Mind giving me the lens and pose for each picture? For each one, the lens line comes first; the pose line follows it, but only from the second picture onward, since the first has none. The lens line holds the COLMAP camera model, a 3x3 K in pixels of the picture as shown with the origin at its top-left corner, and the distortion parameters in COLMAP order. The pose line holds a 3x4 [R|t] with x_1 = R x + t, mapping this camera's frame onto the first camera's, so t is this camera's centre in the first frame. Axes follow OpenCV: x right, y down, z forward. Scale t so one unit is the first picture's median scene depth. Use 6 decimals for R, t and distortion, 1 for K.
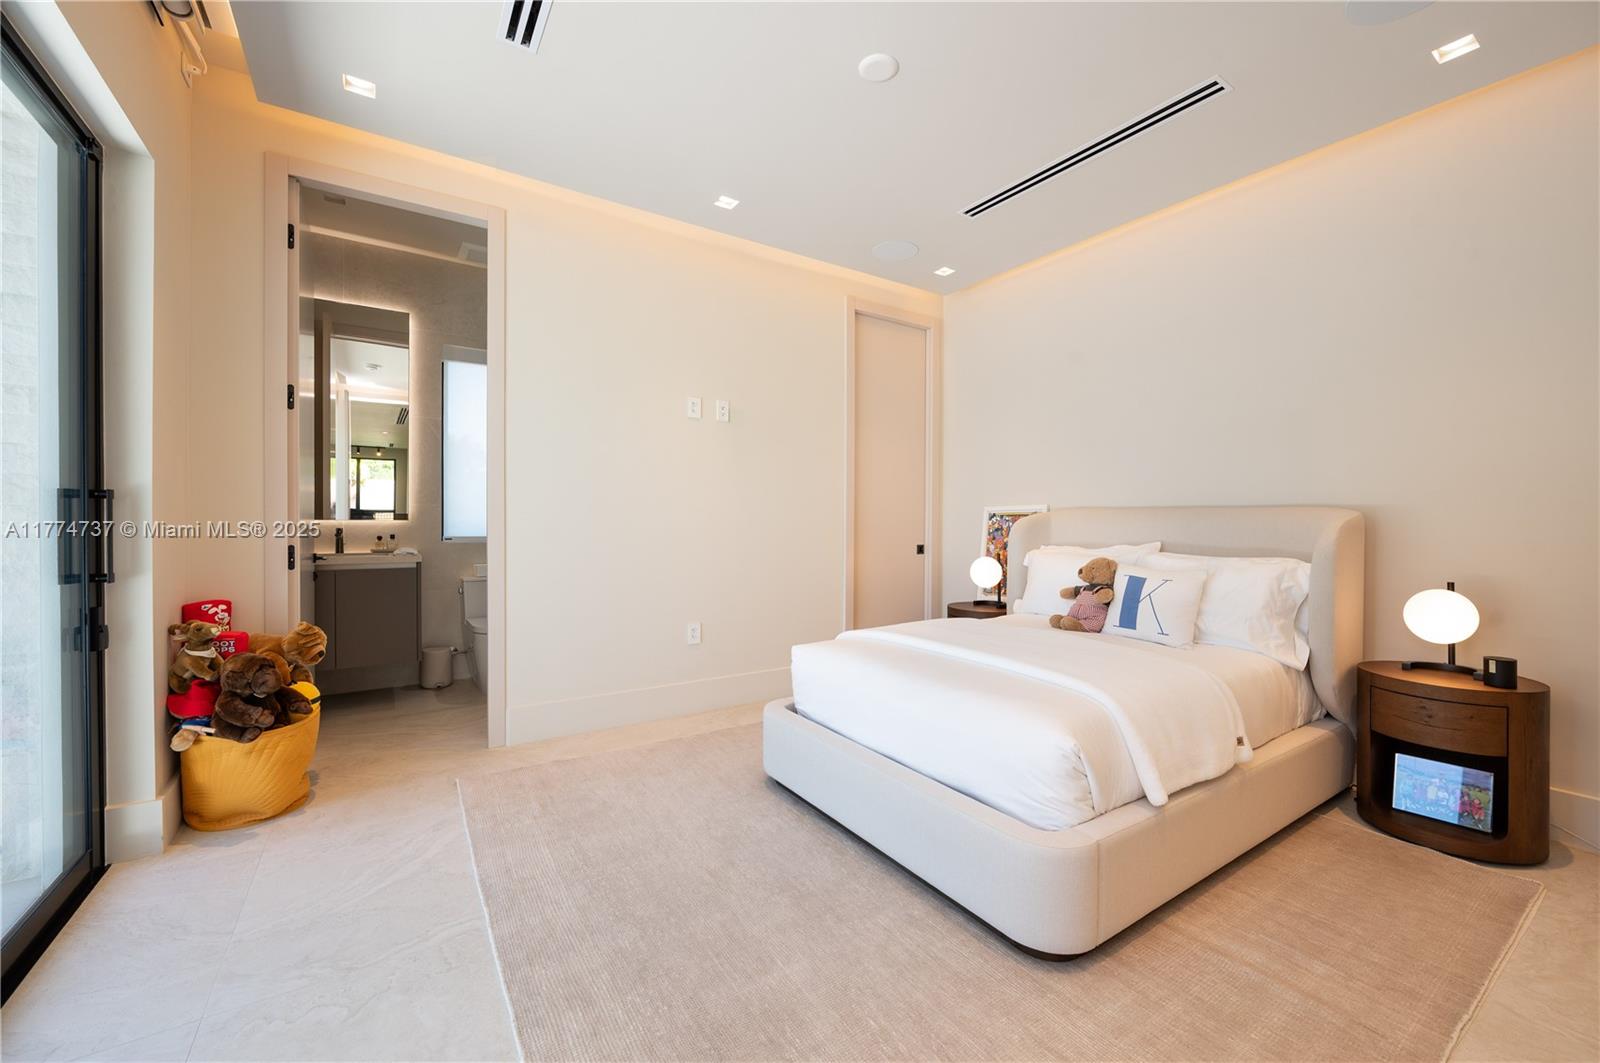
lens RADIAL K [[636.3, 0, 802.4], [0, 636.3, 530.4], [0, 0, 1]] dist [-0.000755, -0.000059]
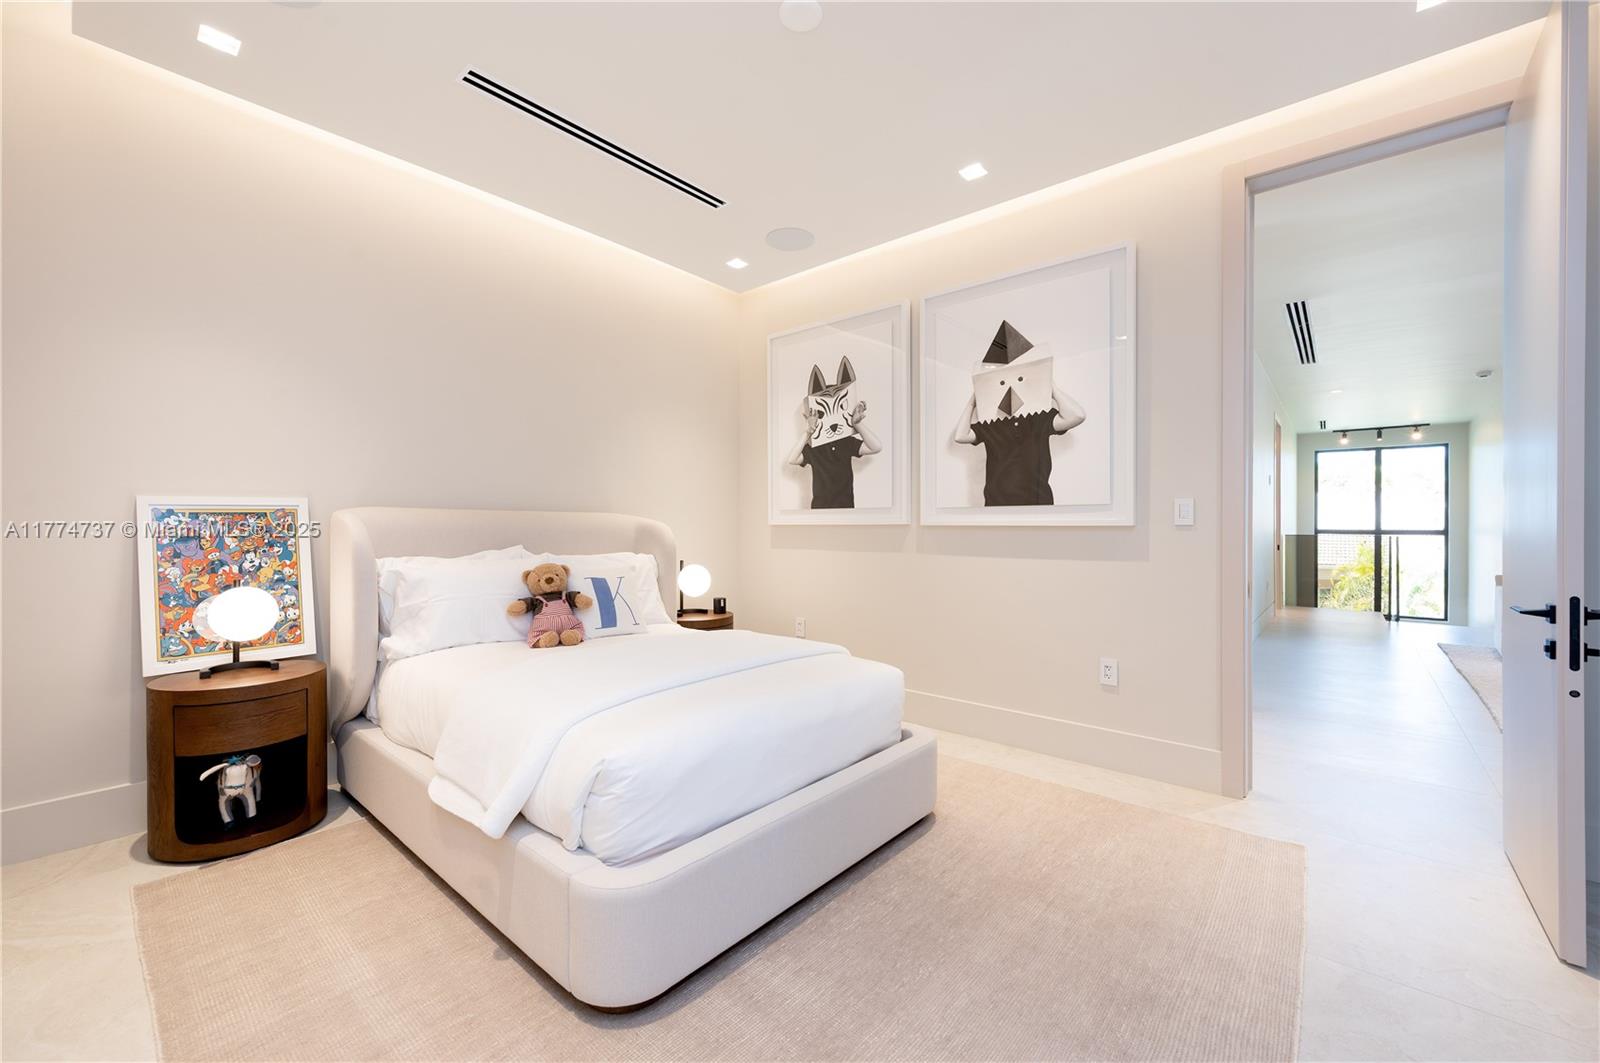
lens RADIAL K [[636.3, 0, 802.4], [0, 636.3, 530.4], [0, 0, 1]] dist [-0.000755, -0.000059]
pose [[-0.272912, -0.008406, 0.962002, -0.503540], [0.012400, 0.999848, 0.012254, -0.011653], [-0.961959, 0.015273, -0.272767, 0.858741]]
